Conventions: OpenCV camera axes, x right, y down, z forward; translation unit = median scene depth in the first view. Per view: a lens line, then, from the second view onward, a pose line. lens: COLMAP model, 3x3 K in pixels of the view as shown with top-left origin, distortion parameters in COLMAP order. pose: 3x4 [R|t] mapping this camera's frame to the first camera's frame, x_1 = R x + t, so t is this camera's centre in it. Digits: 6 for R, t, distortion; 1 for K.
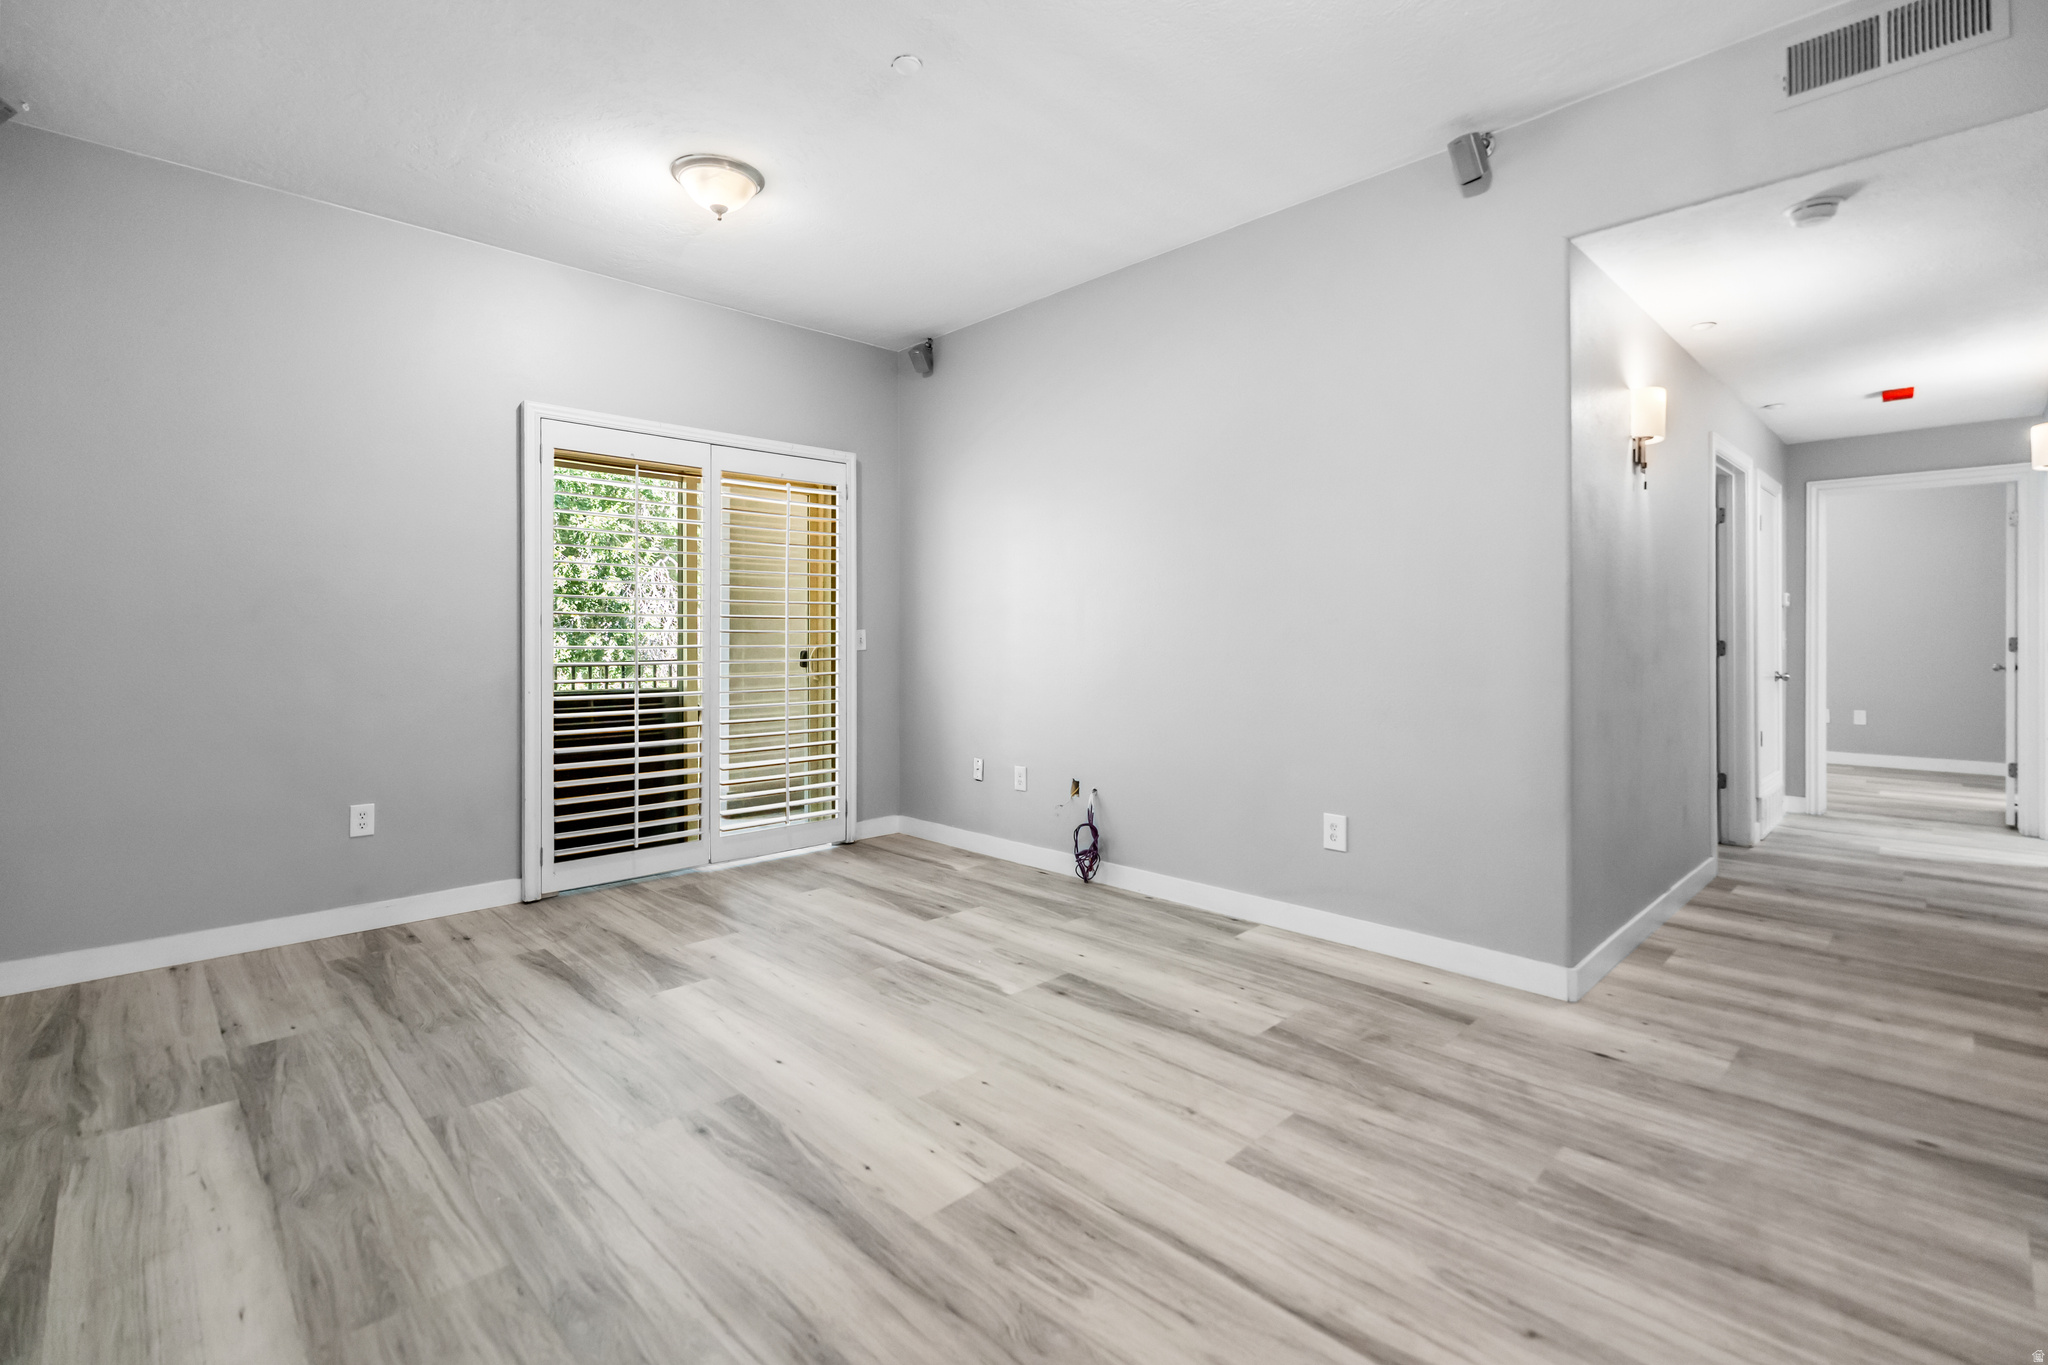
lens RADIAL K [[931.9, 0, 1022.3], [0, 931.9, 641.3], [0, 0, 1]] dist [0.000243, -0.000376]
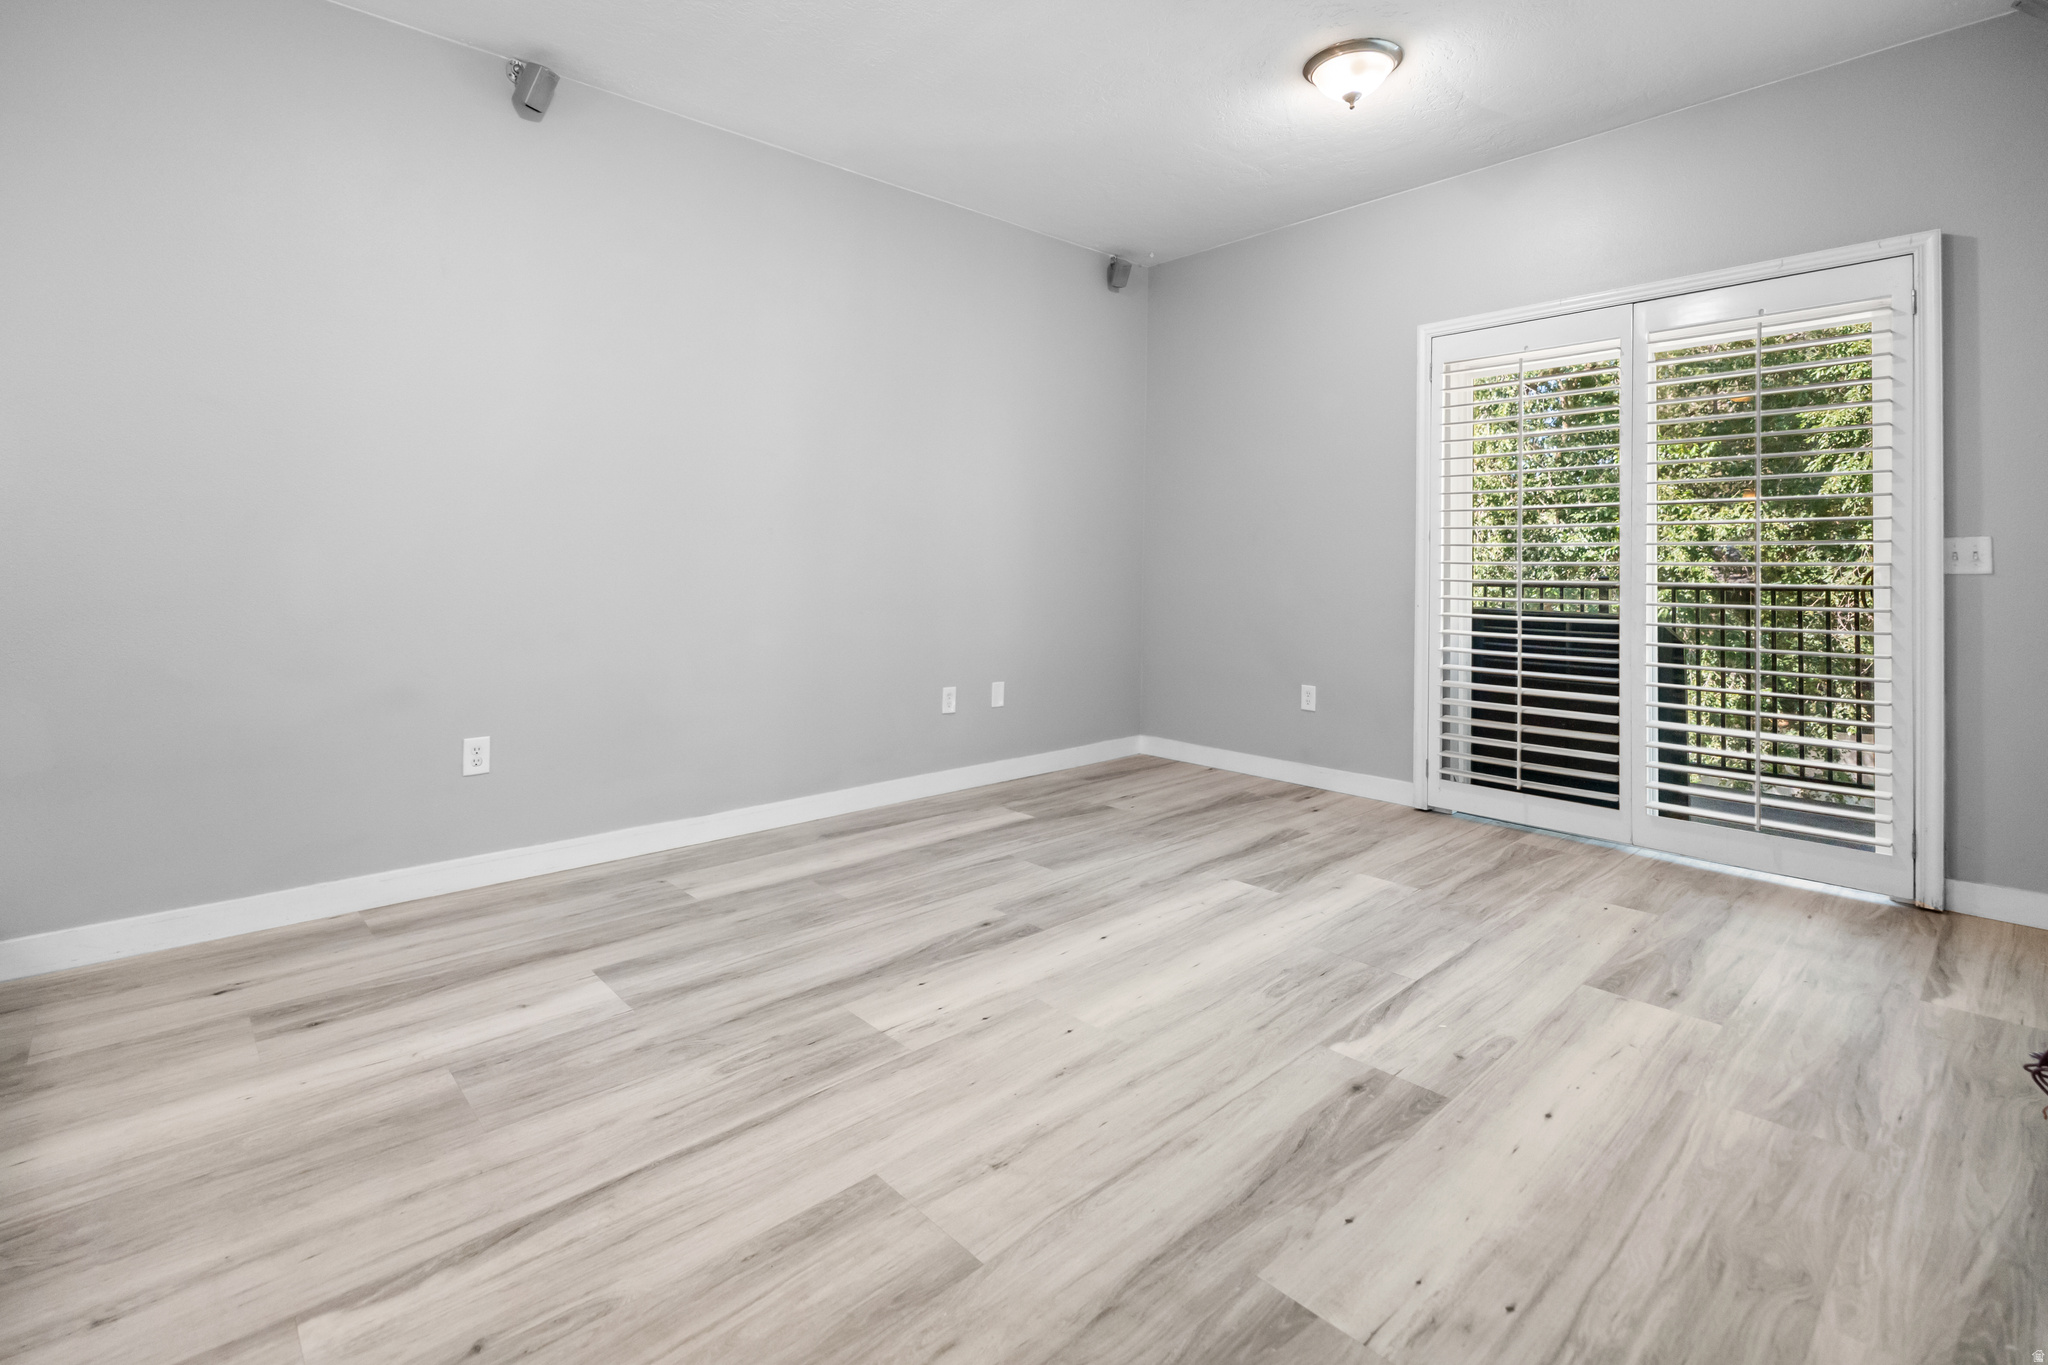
lens RADIAL K [[958.7, 0, 1023.0], [0, 958.7, 556.1], [0, 0, 1]] dist [-0.002064, 0.000334]
pose [[-0.035636, -0.001955, -0.999363, 0.875767], [-0.004631, 0.999988, -0.001791, 0.005079], [0.999354, 0.004564, -0.035645, 0.947887]]
